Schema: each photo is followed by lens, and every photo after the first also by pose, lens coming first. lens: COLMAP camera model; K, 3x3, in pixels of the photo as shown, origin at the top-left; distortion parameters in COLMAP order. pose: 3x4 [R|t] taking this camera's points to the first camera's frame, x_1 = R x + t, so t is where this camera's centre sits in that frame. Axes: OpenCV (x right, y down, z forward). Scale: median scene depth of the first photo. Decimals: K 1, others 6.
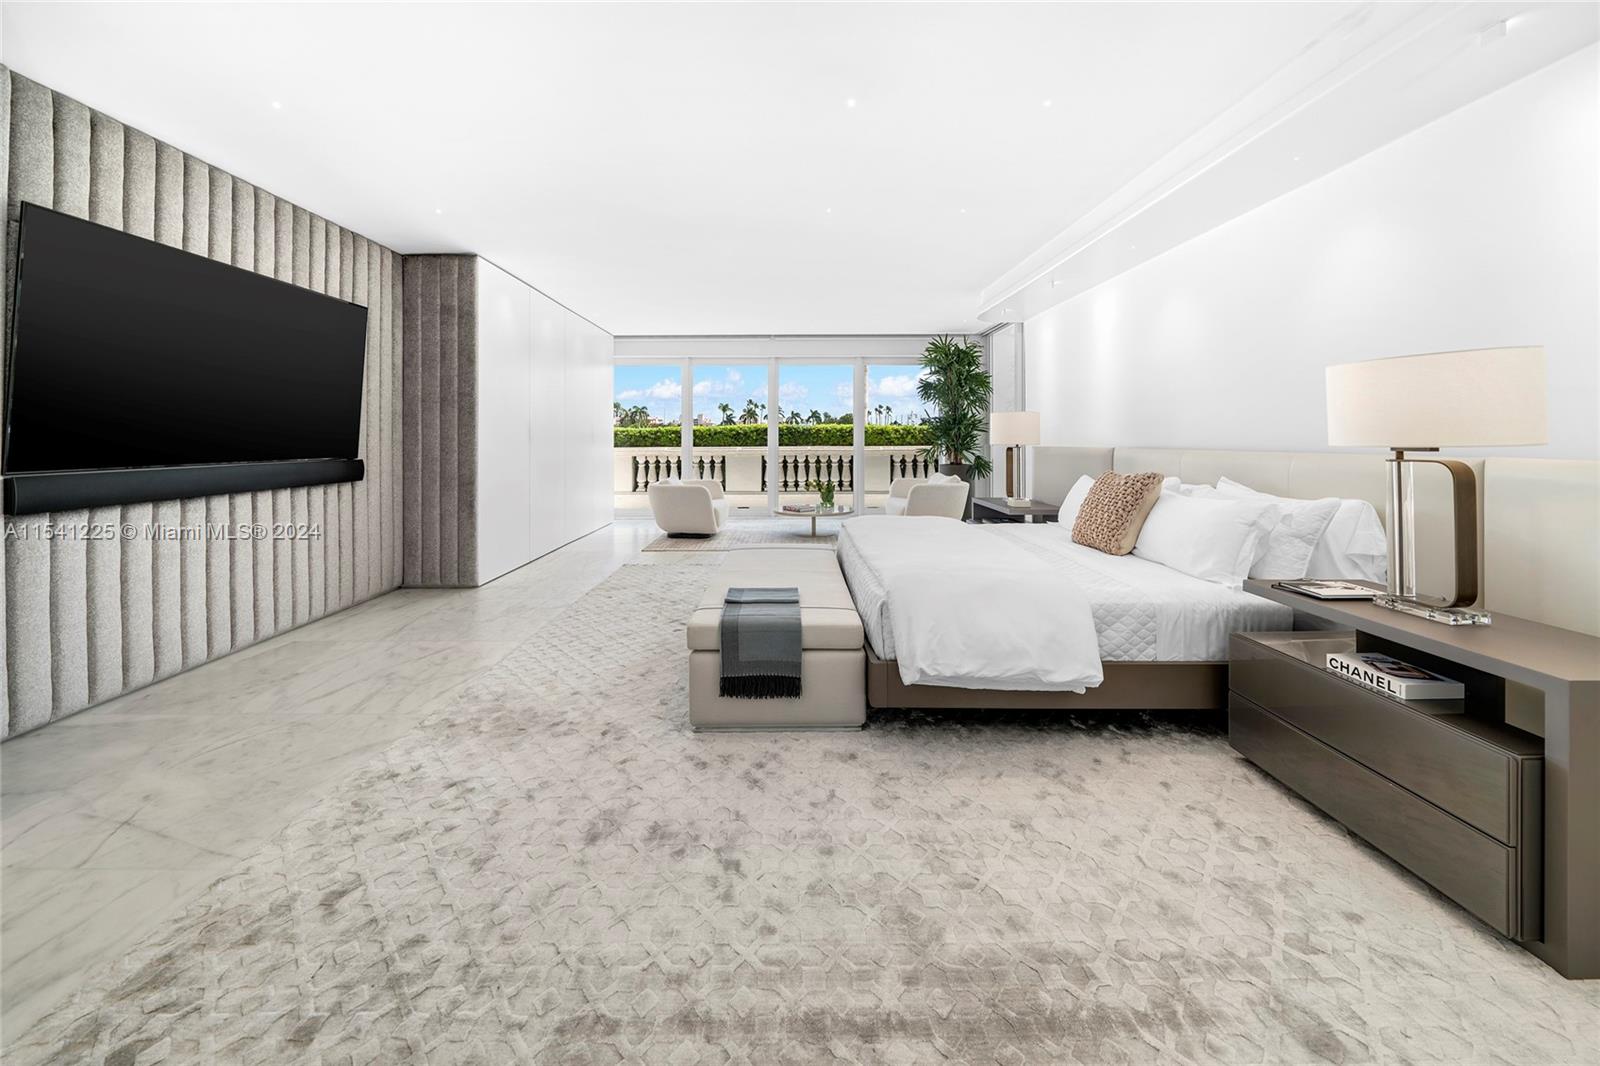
lens RADIAL K [[583.2, 0, 782.6], [0, 583.2, 434.8], [0, 0, 1]] dist [-0.002493, -0.000078]
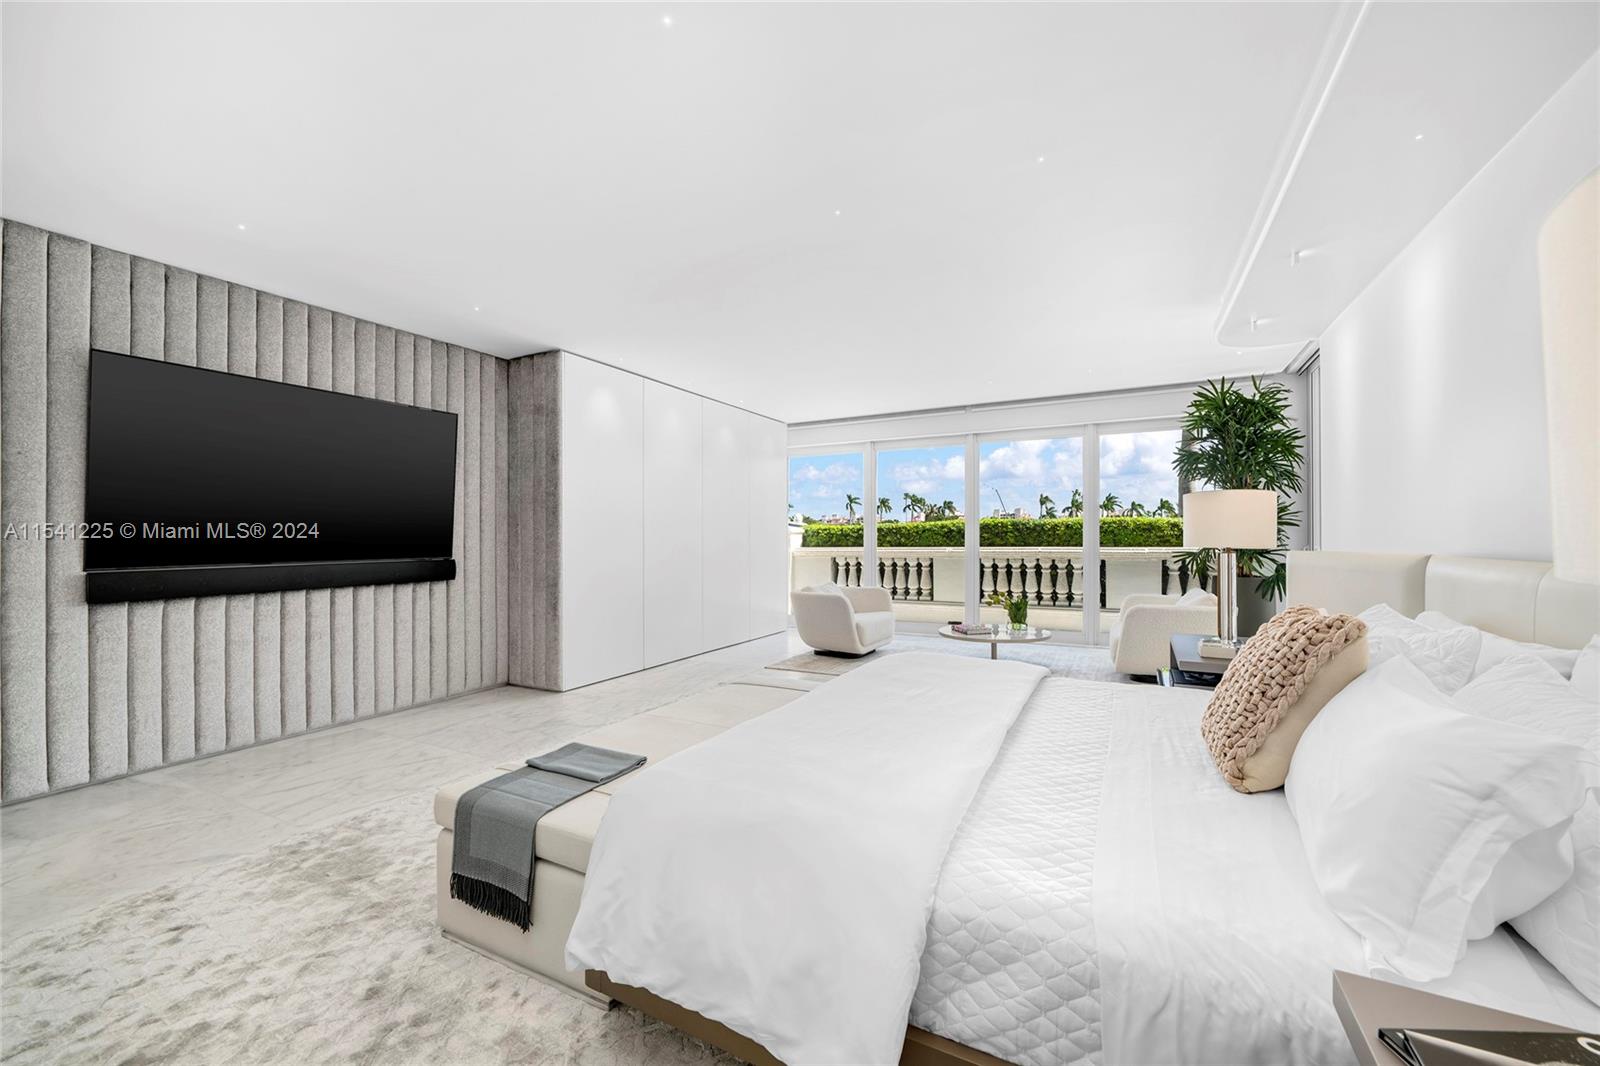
lens RADIAL K [[632.8, 0, 800.0], [0, 632.8, 533.0], [0, 0, 1]] dist [-0.000916, -0.000158]
pose [[0.888088, -0.006010, -0.459635, 0.337606], [0.006652, 0.999978, -0.000222, -0.000699], [0.459626, -0.002860, 0.888108, 0.265781]]
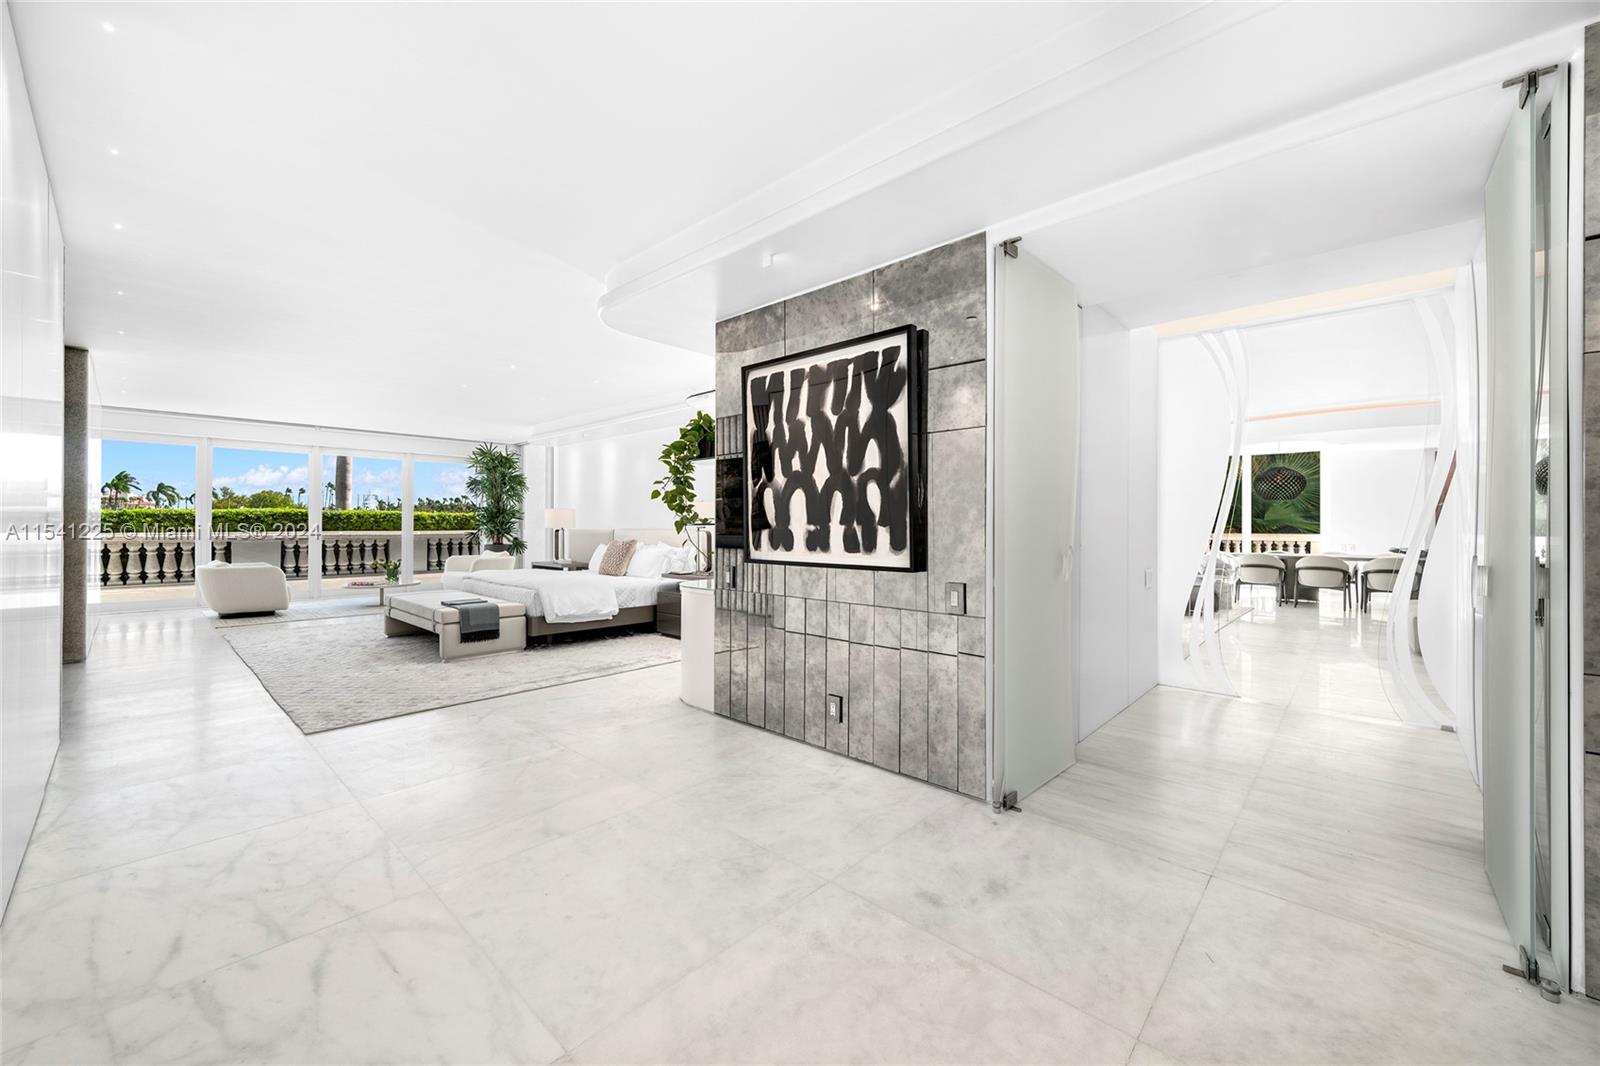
lens RADIAL K [[624.3, 0, 789.8], [0, 624.3, 525.4], [0, 0, 1]] dist [-0.000016, 0.000013]
pose [[0.679768, 0.004598, 0.733413, -0.511693], [-0.009668, 0.999950, 0.002693, -0.001683], [-0.733363, -0.008921, 0.679779, -0.764828]]
